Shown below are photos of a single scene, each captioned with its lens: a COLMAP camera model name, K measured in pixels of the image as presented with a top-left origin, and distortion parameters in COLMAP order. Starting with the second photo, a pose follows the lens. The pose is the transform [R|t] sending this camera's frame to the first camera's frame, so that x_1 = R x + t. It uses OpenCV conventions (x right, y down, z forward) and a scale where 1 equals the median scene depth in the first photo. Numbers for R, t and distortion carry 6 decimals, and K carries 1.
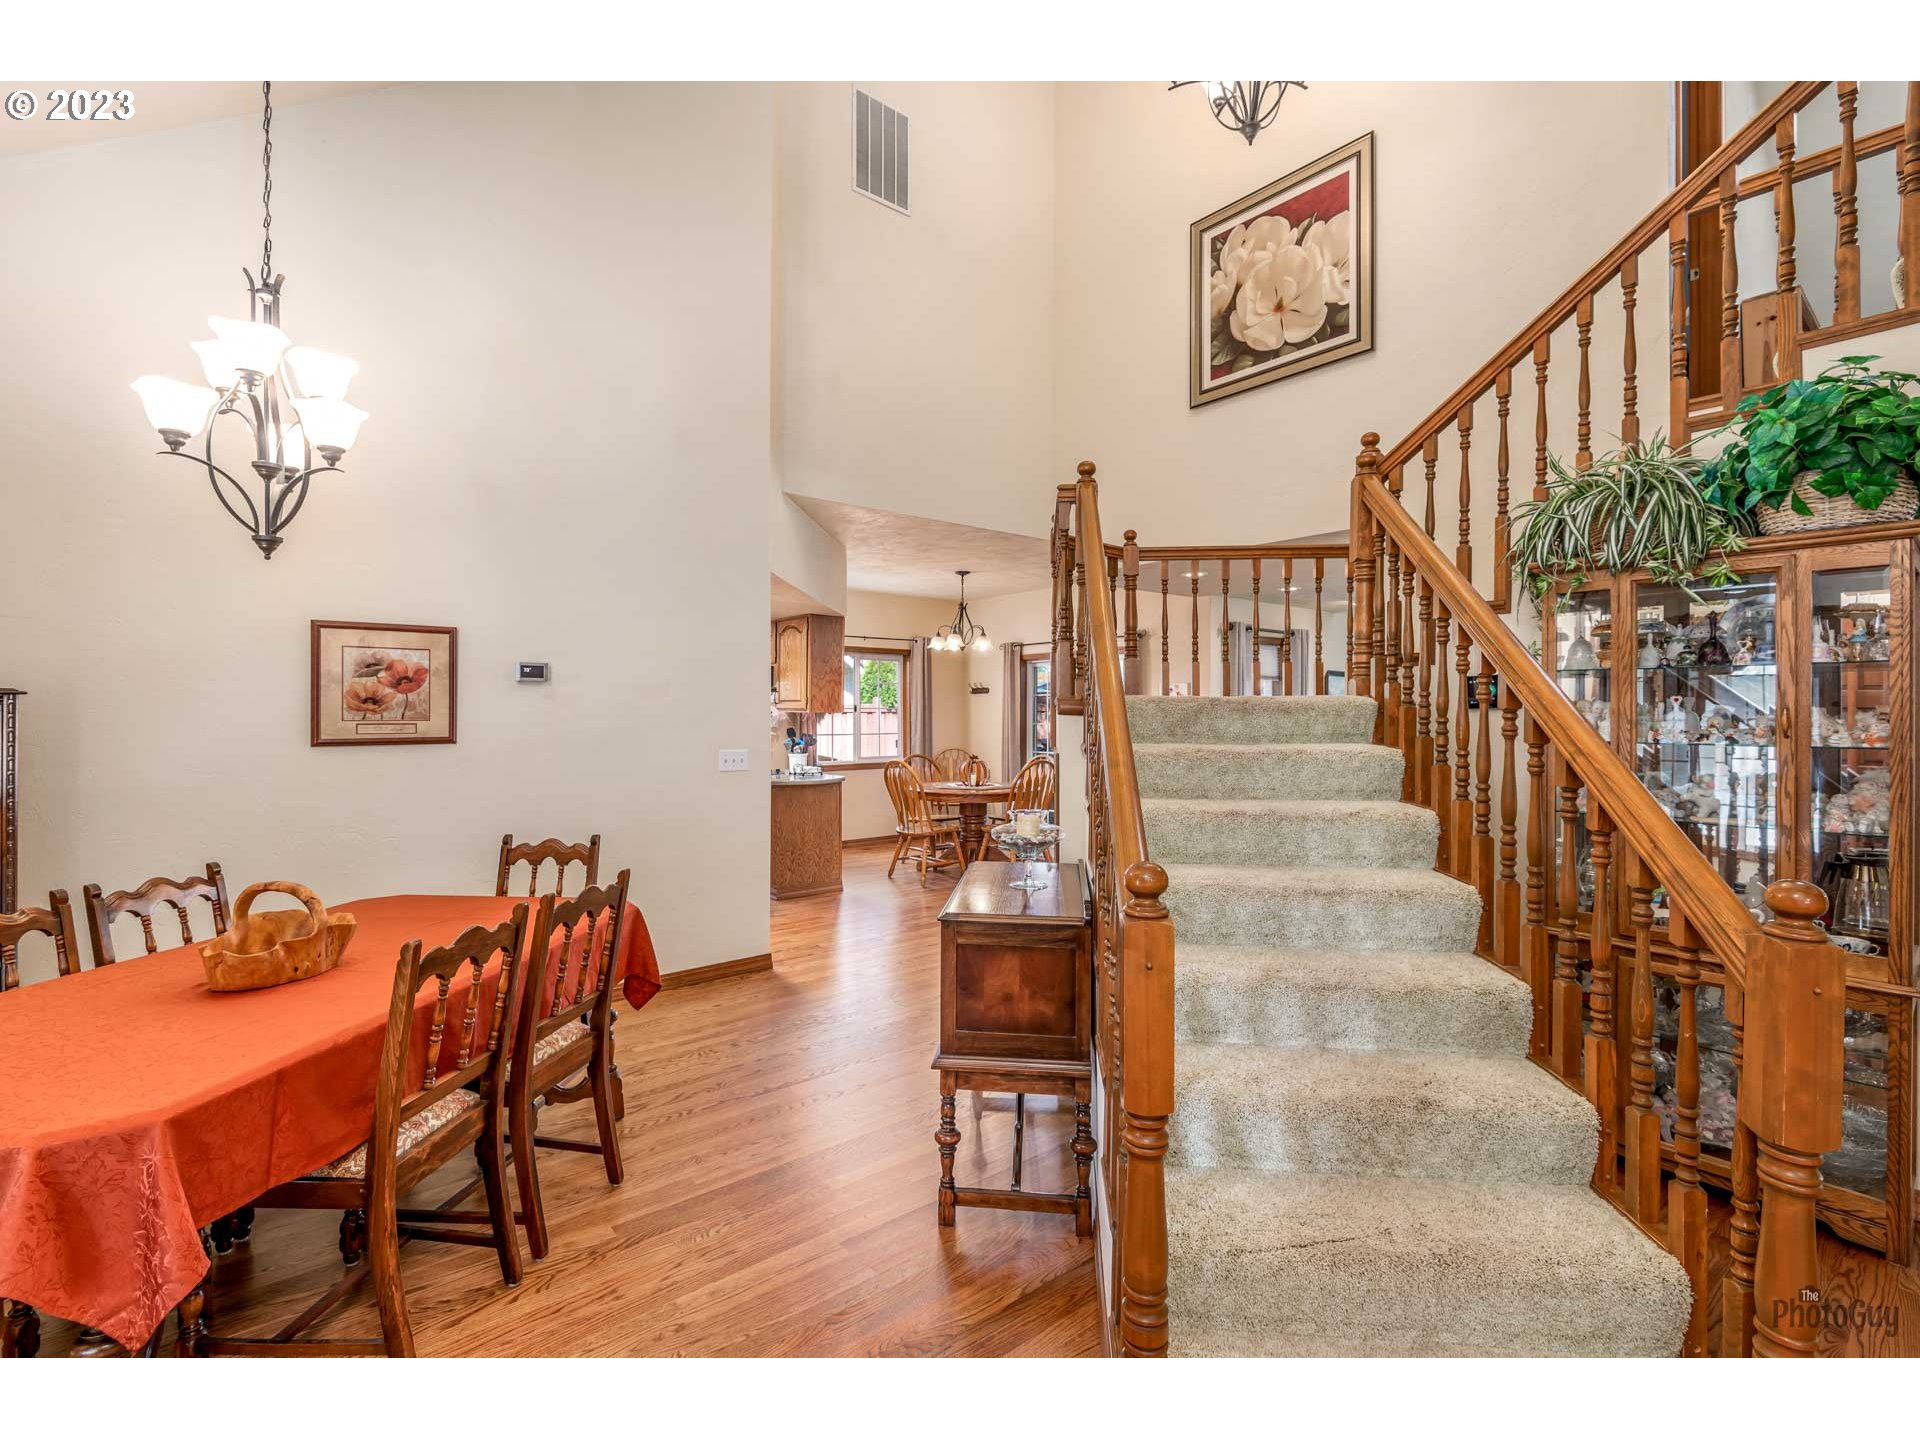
lens RADIAL K [[866.0, 0, 967.8], [0, 866.0, 713.0], [0, 0, 1]] dist [0.027492, -0.020413]
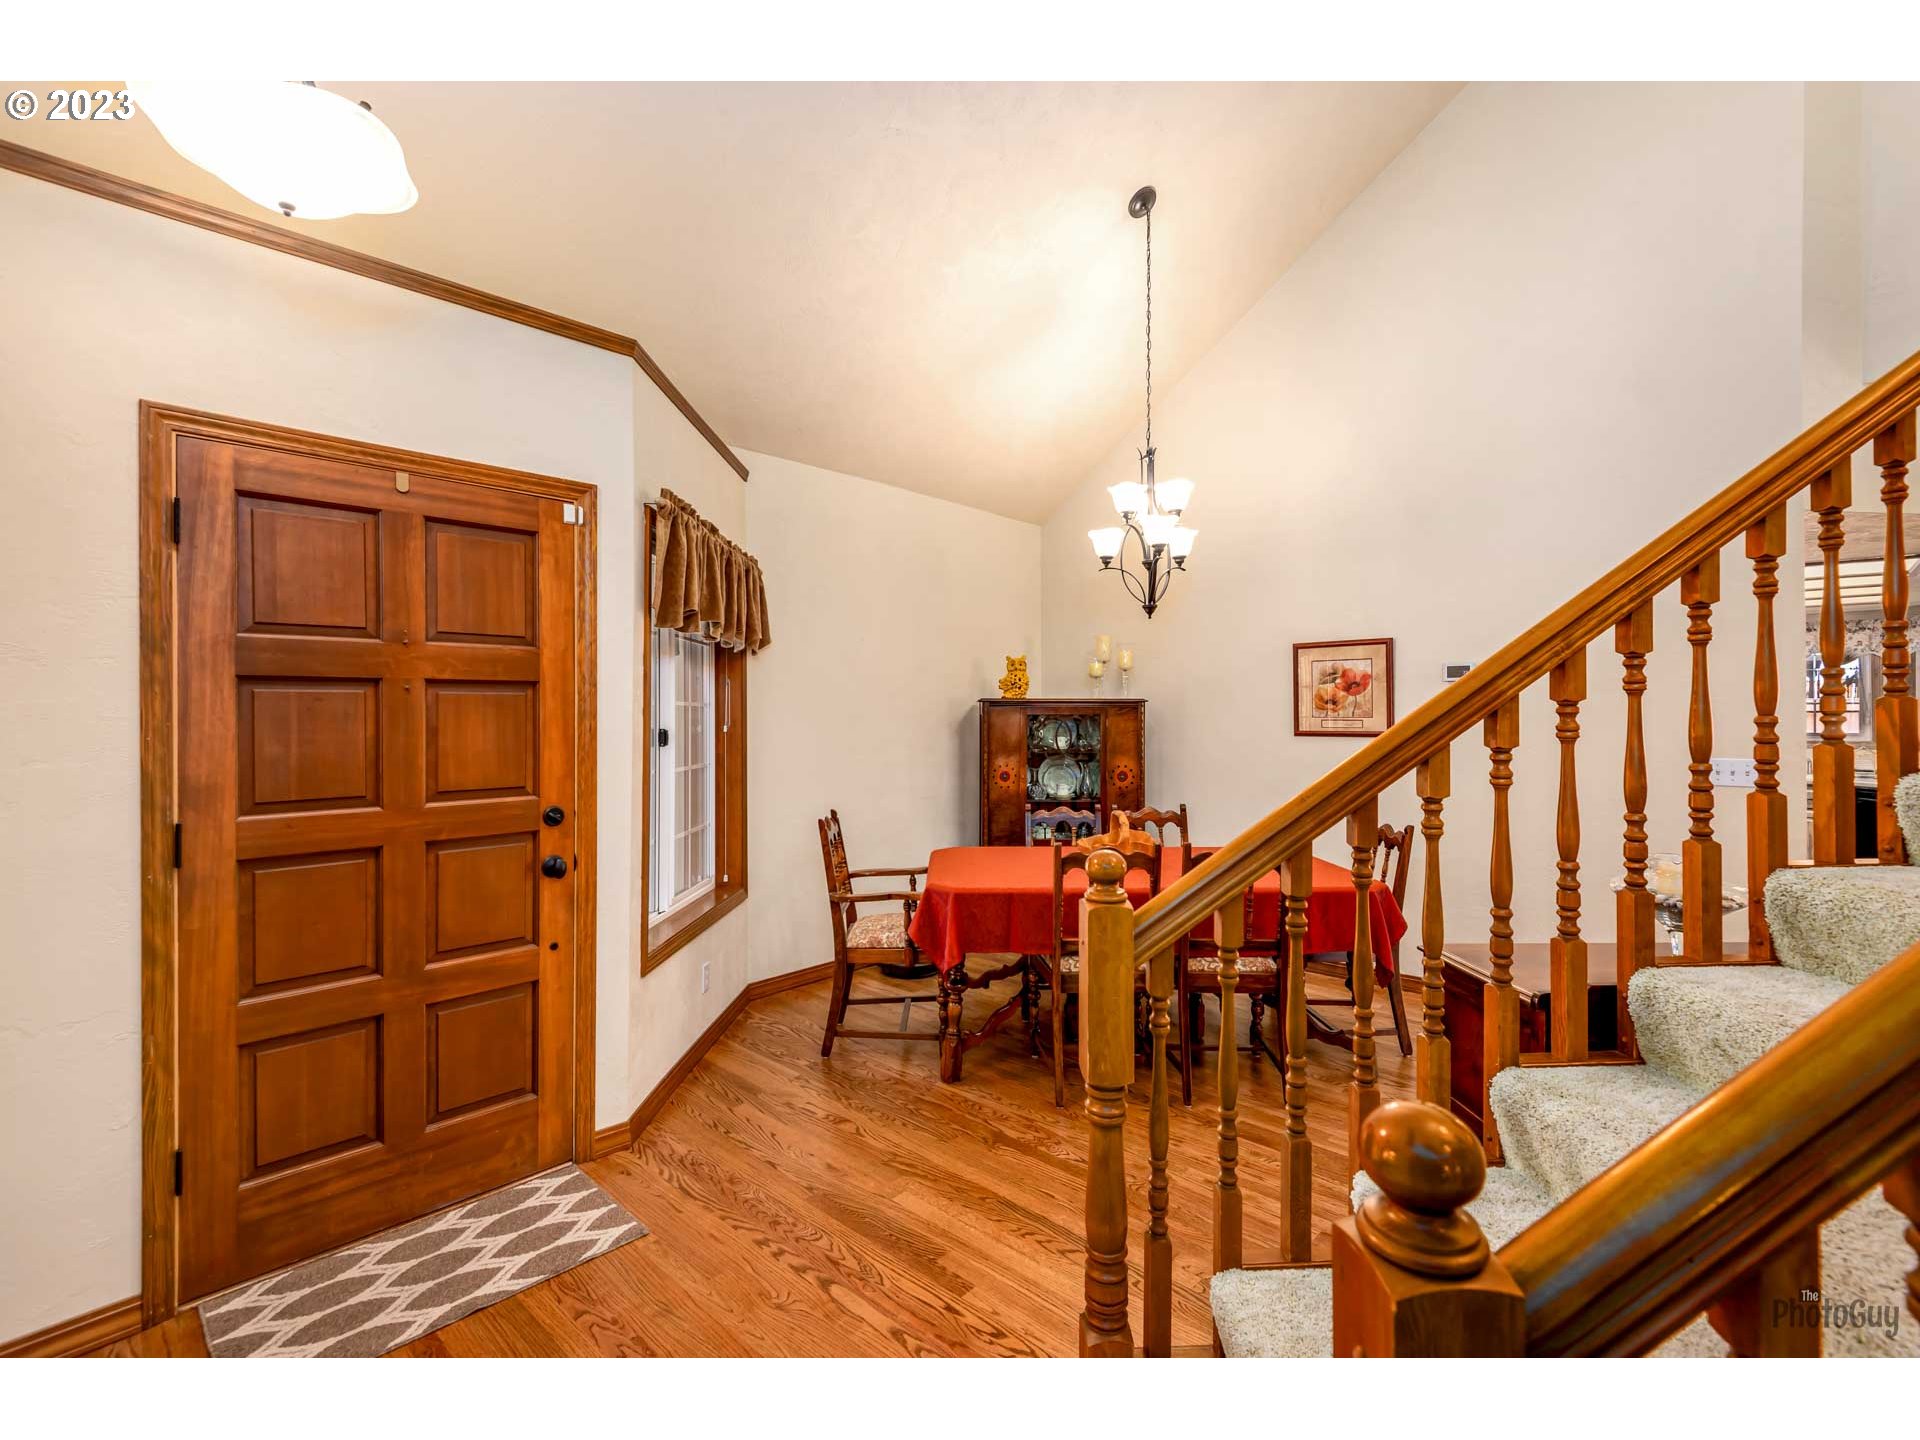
lens RADIAL K [[898.7, 0, 967.7], [0, 898.7, 704.8], [0, 0, 1]] dist [0.035015, -0.032462]
pose [[0.121106, -0.010985, -0.992579, 0.790112], [0.002961, 0.999938, -0.010705, 0.003833], [0.992635, -0.001642, 0.121131, 0.425731]]
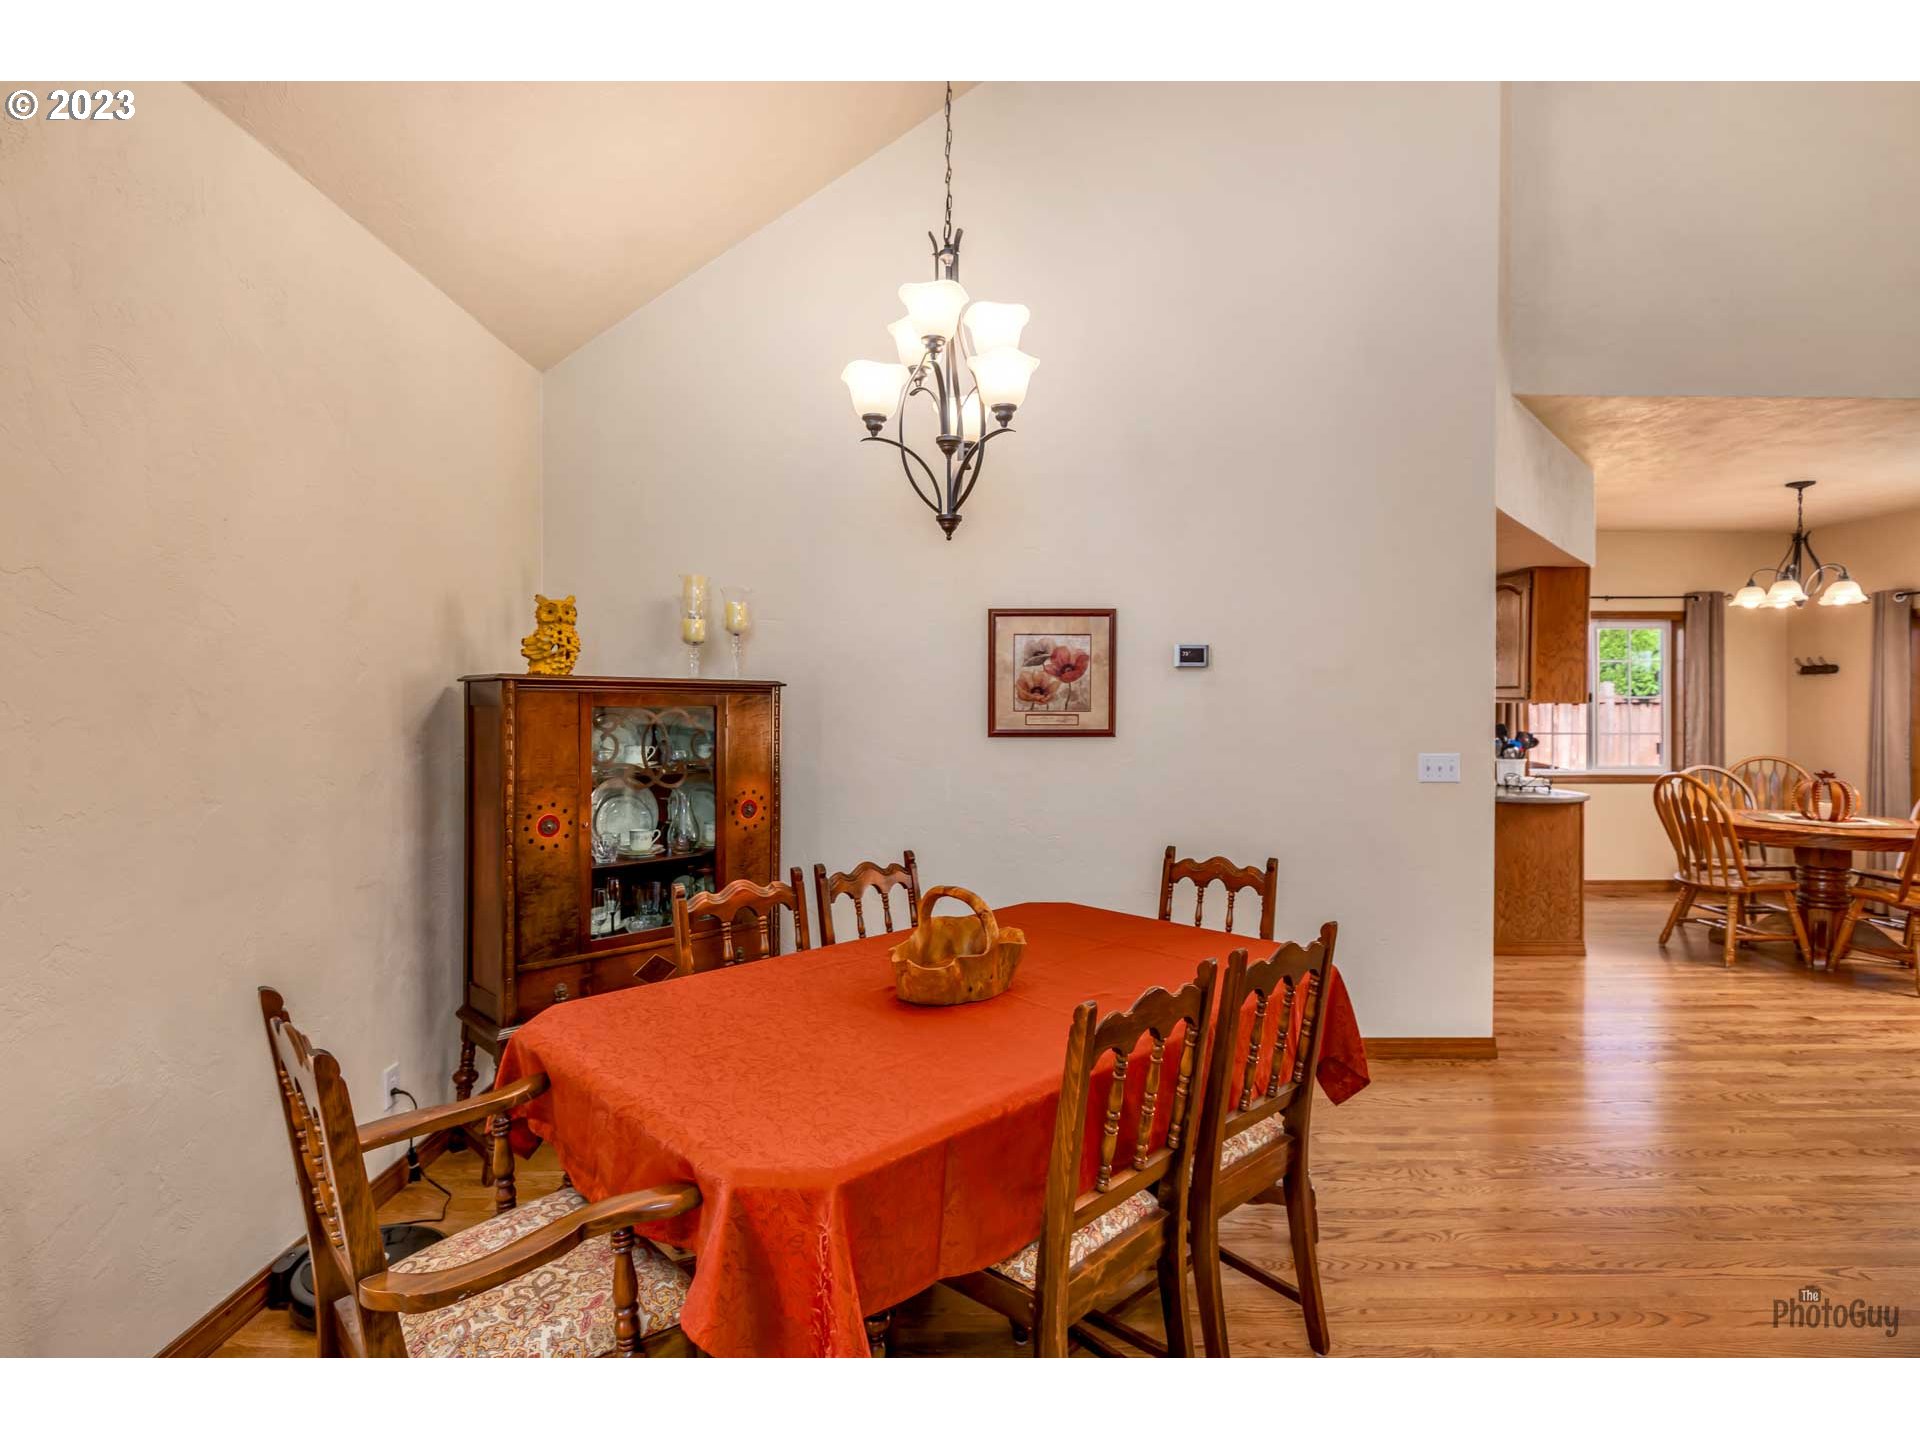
lens RADIAL K [[932.3, 0, 954.9], [0, 932.3, 705.7], [0, 0, 1]] dist [0.027077, -0.028076]
pose [[0.774014, 0.003012, -0.633161, -0.150426], [-0.001553, 0.999995, 0.002858, -0.000082], [0.633166, -0.001228, 0.774015, 0.212872]]
